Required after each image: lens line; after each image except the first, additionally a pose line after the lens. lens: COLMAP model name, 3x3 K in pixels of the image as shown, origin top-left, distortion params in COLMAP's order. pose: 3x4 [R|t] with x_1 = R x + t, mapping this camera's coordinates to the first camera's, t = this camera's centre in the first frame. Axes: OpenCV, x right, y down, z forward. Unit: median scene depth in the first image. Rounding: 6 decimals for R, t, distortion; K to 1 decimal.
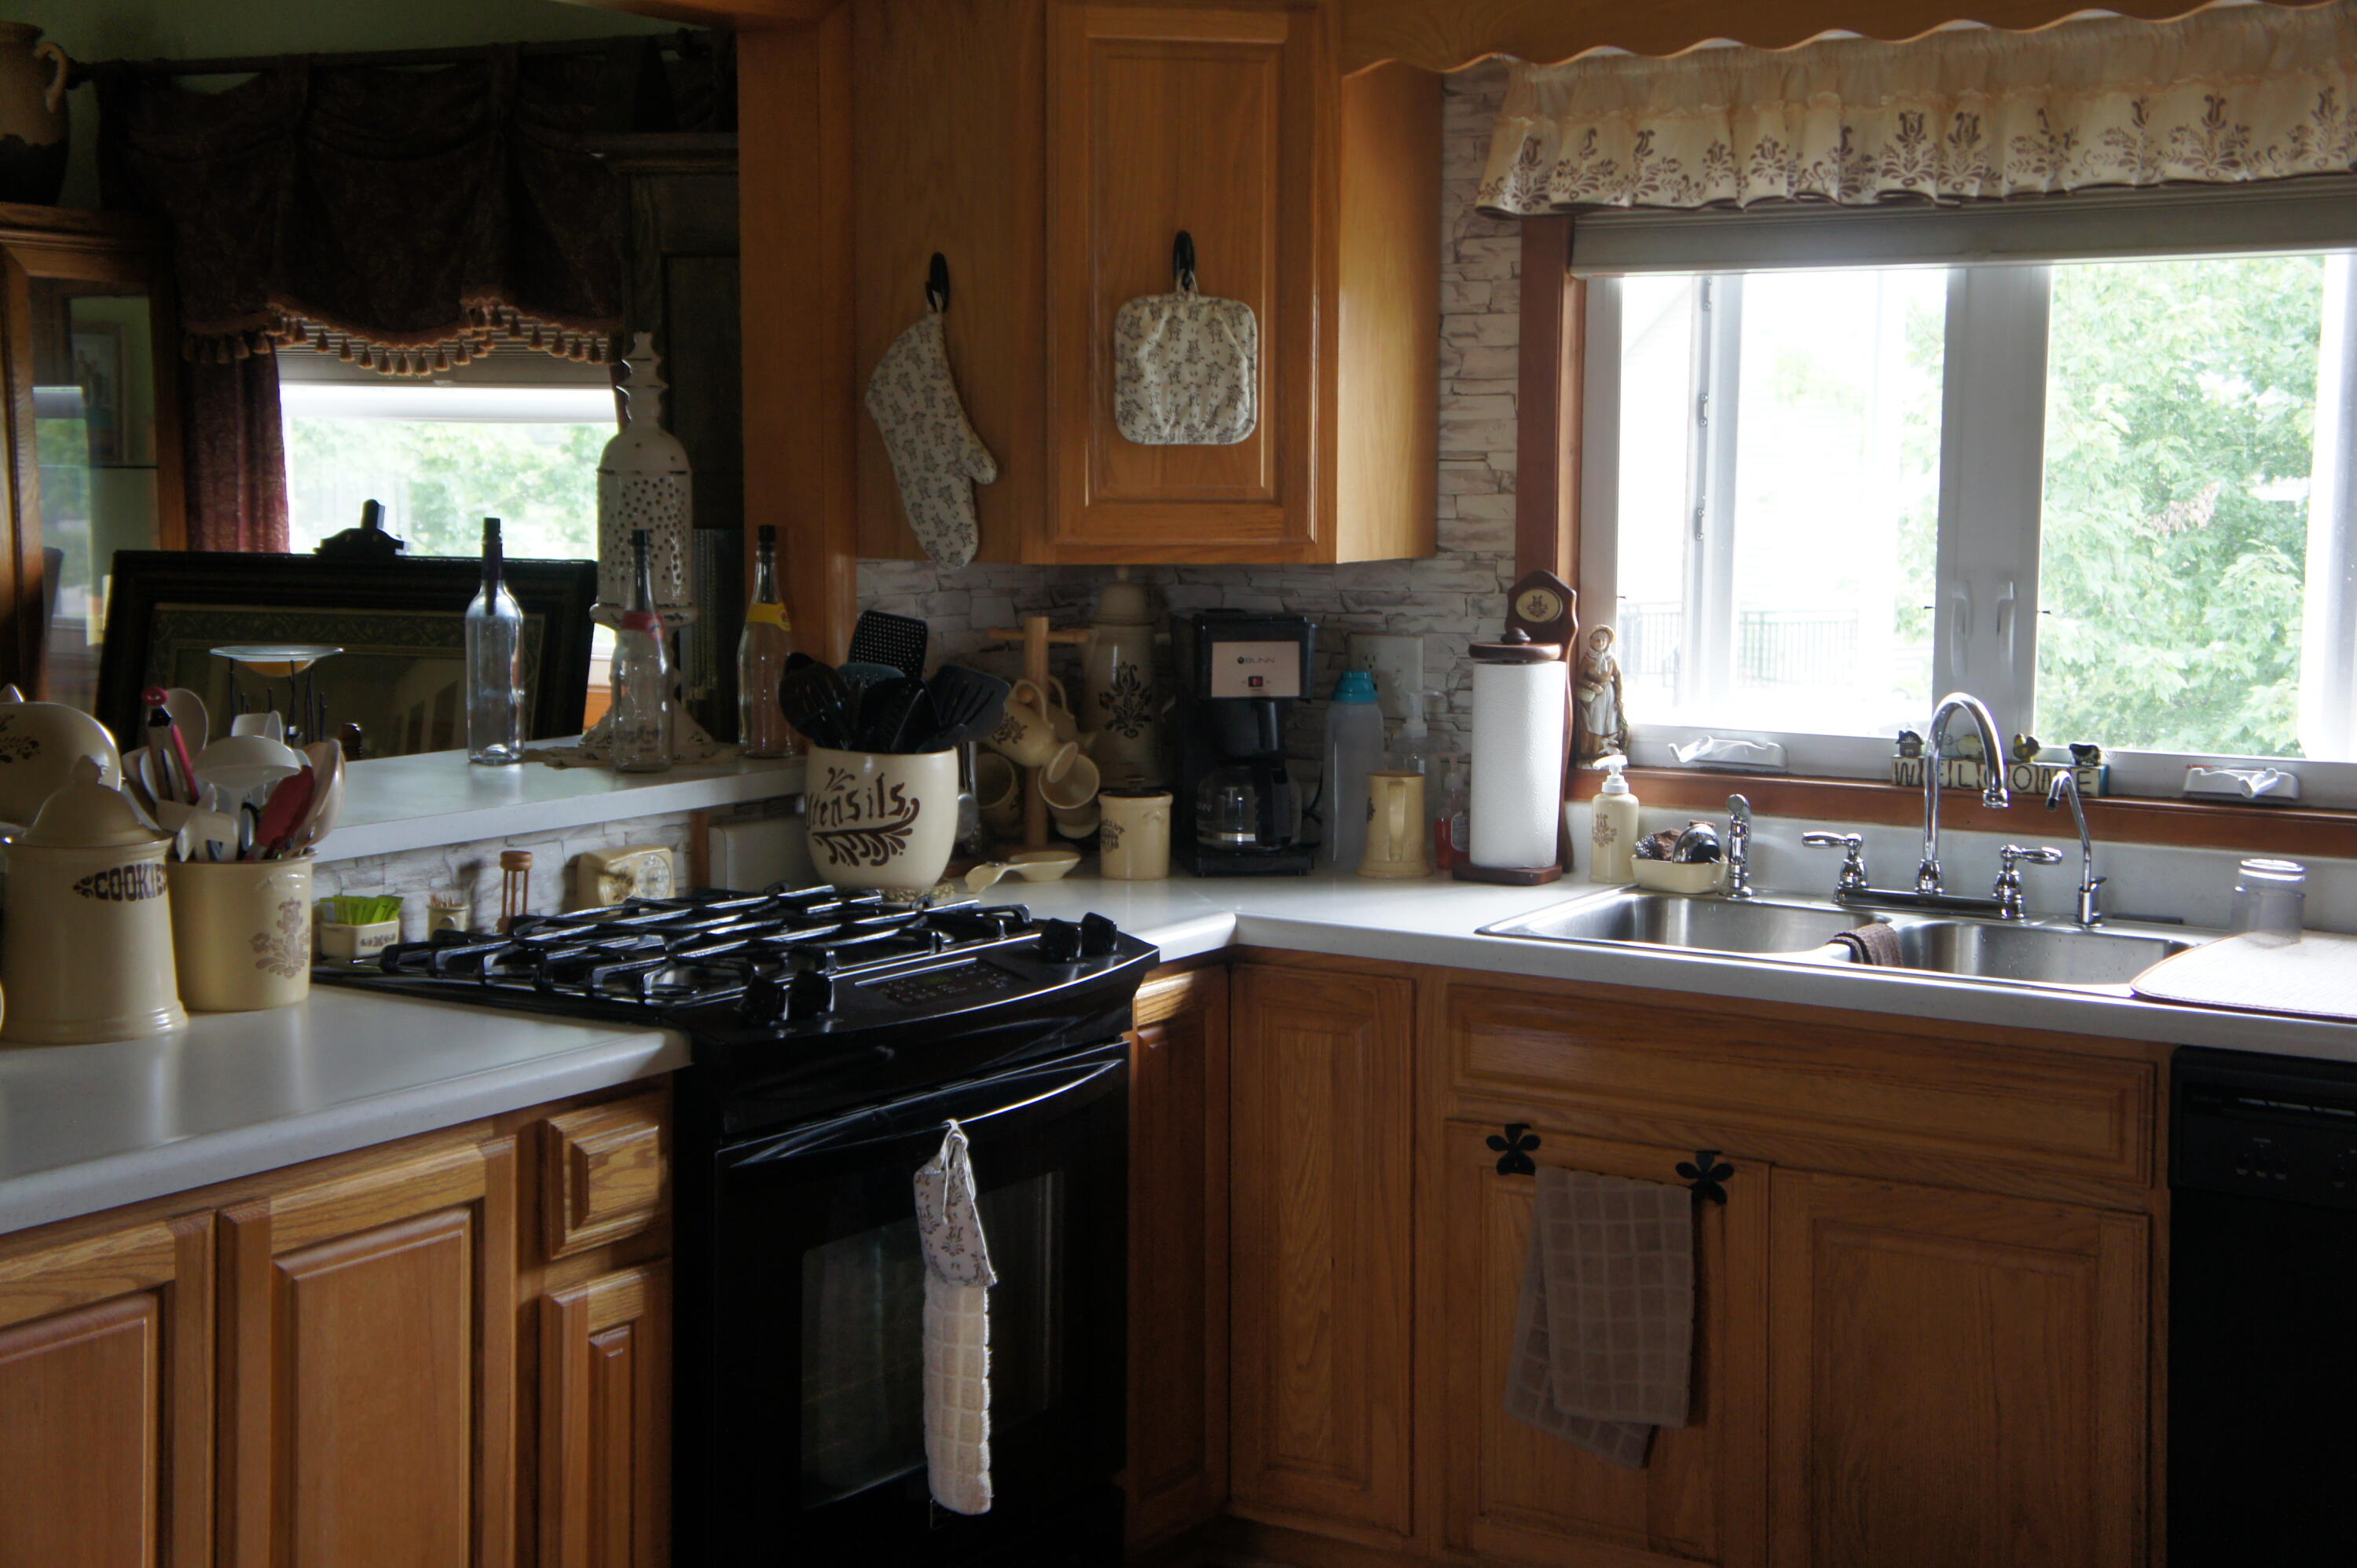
lens RADIAL K [[3275.5, 0, 1178.5], [0, 3275.5, 784.0], [0, 0, 1]] dist [0.030608, 0.794434]
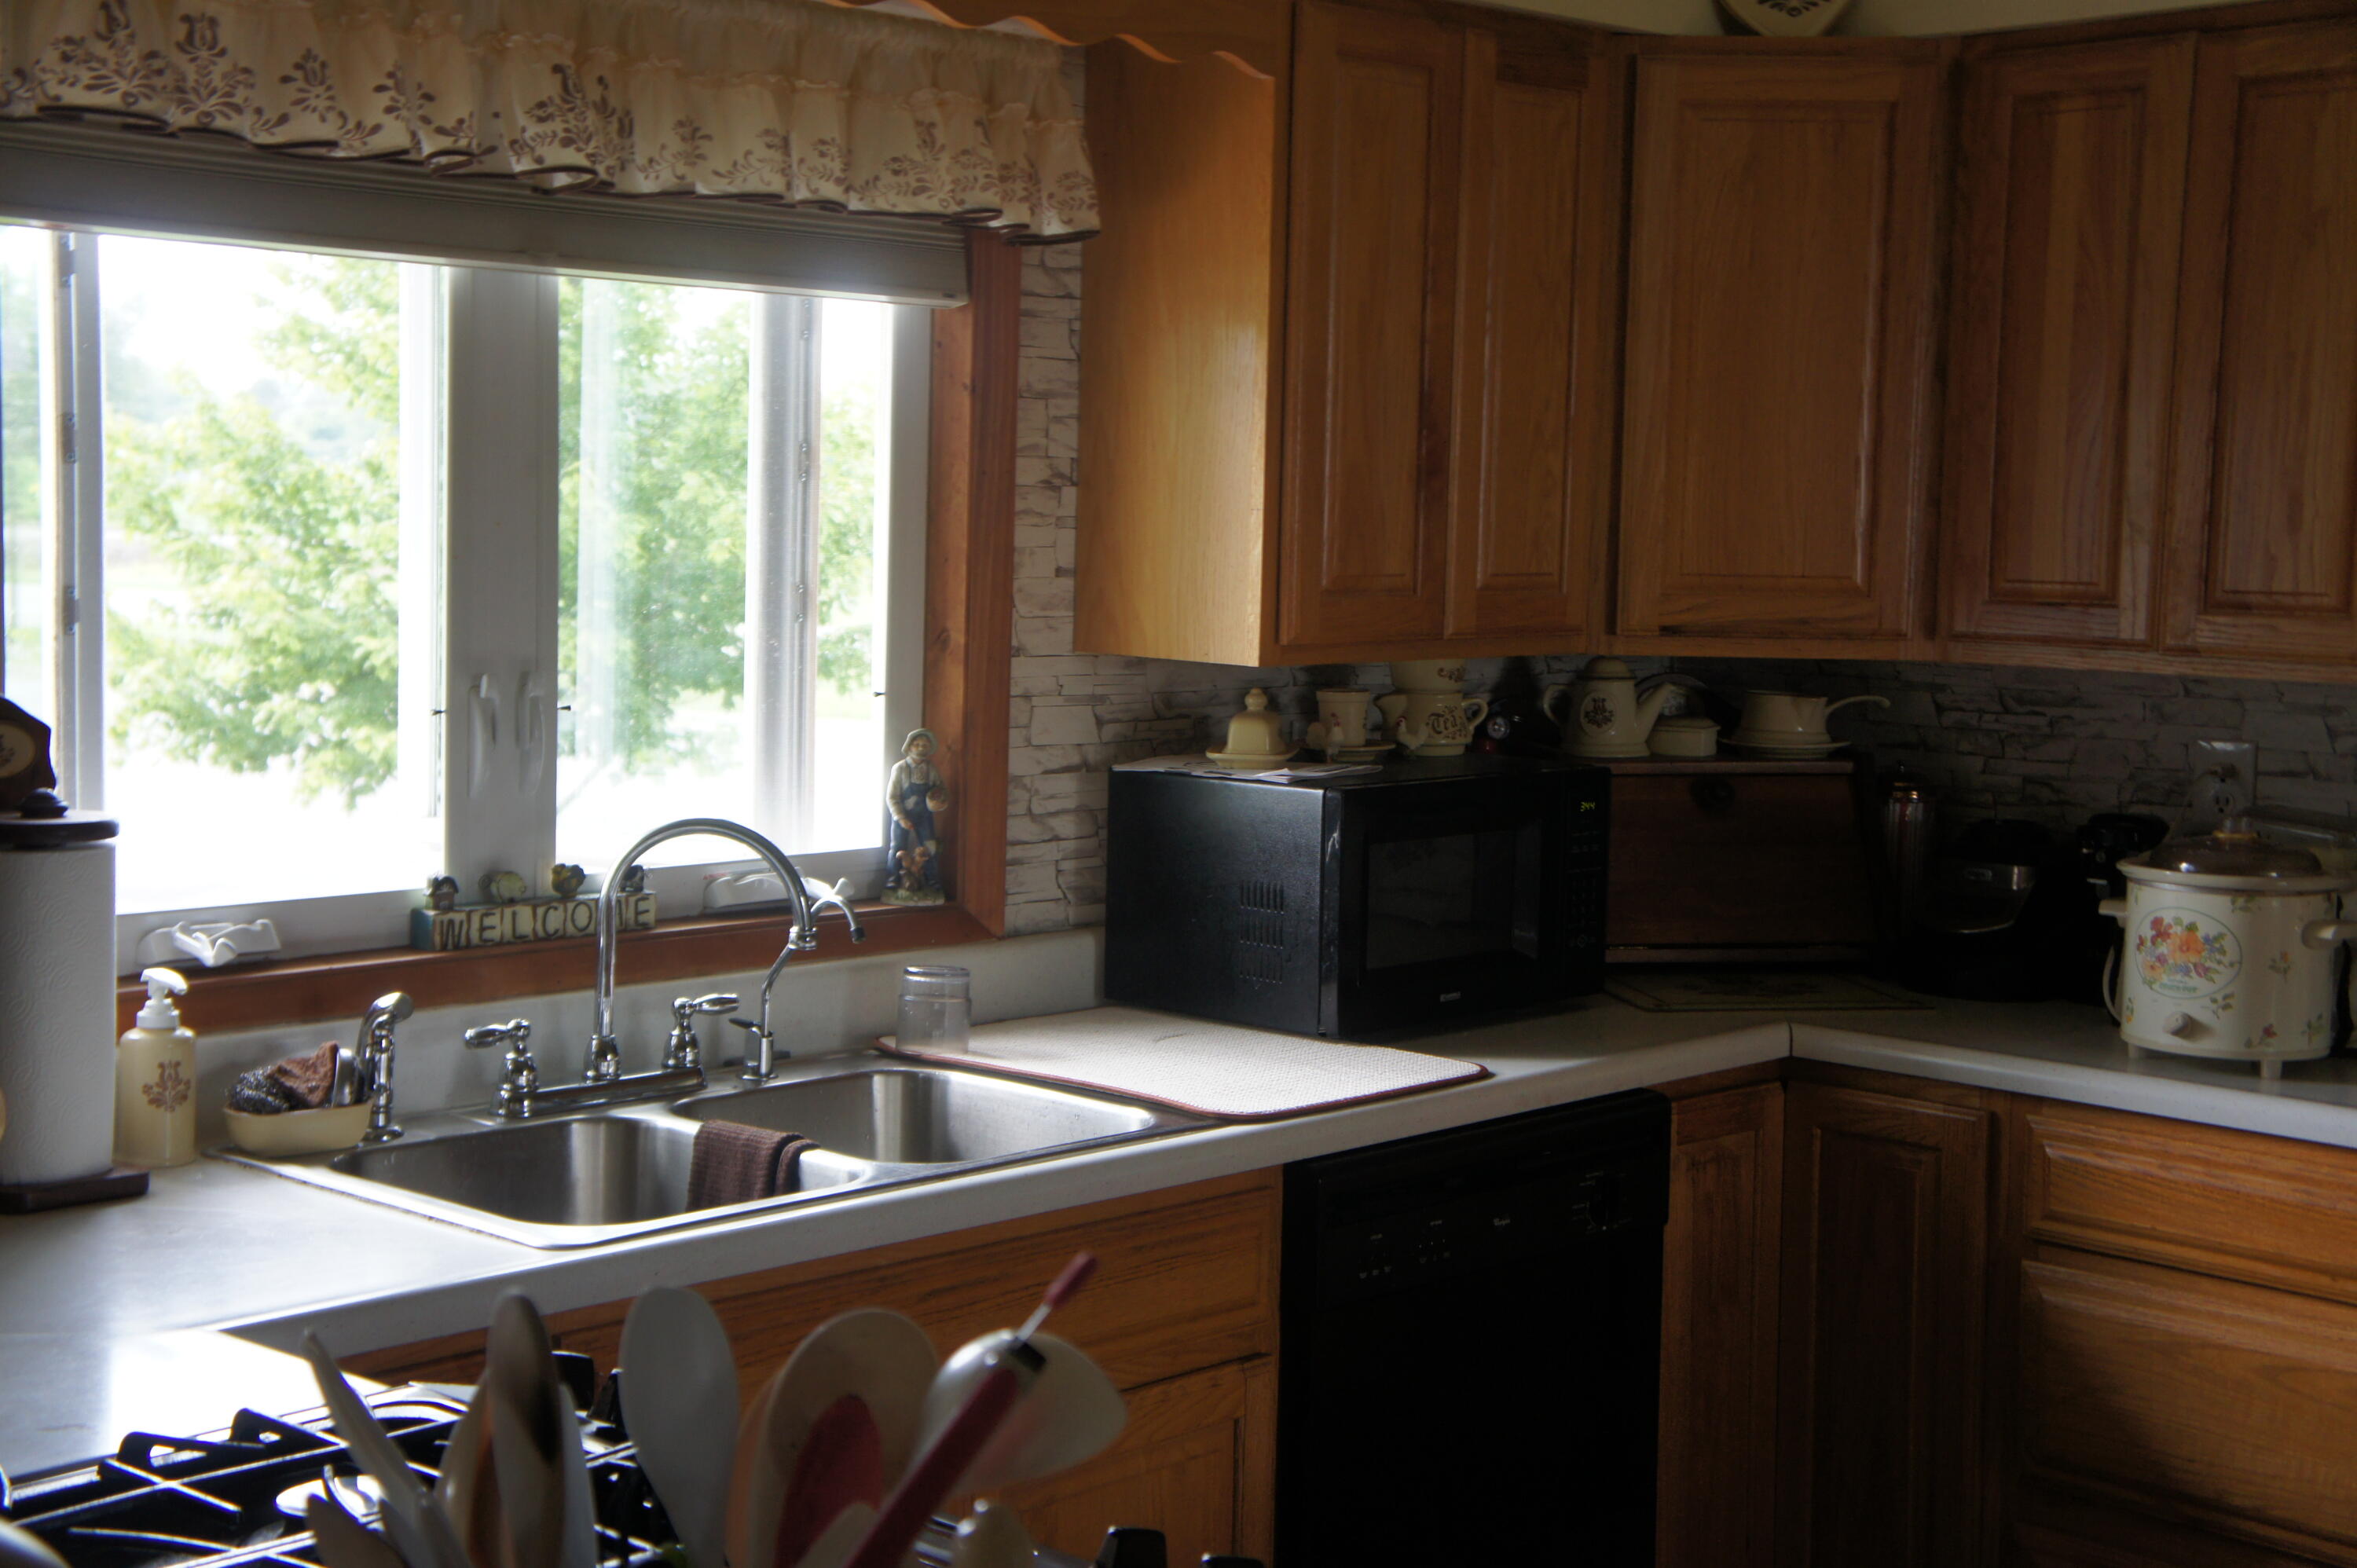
lens RADIAL K [[3322.6, 0, 1178.5], [0, 3322.6, 784.0], [0, 0, 1]] dist [0.028633, 0.952406]
pose [[0.180783, -0.090718, 0.979330, -0.523106], [0.083339, 0.993569, 0.076653, -0.086667], [-0.979986, 0.067759, 0.187181, 0.731458]]
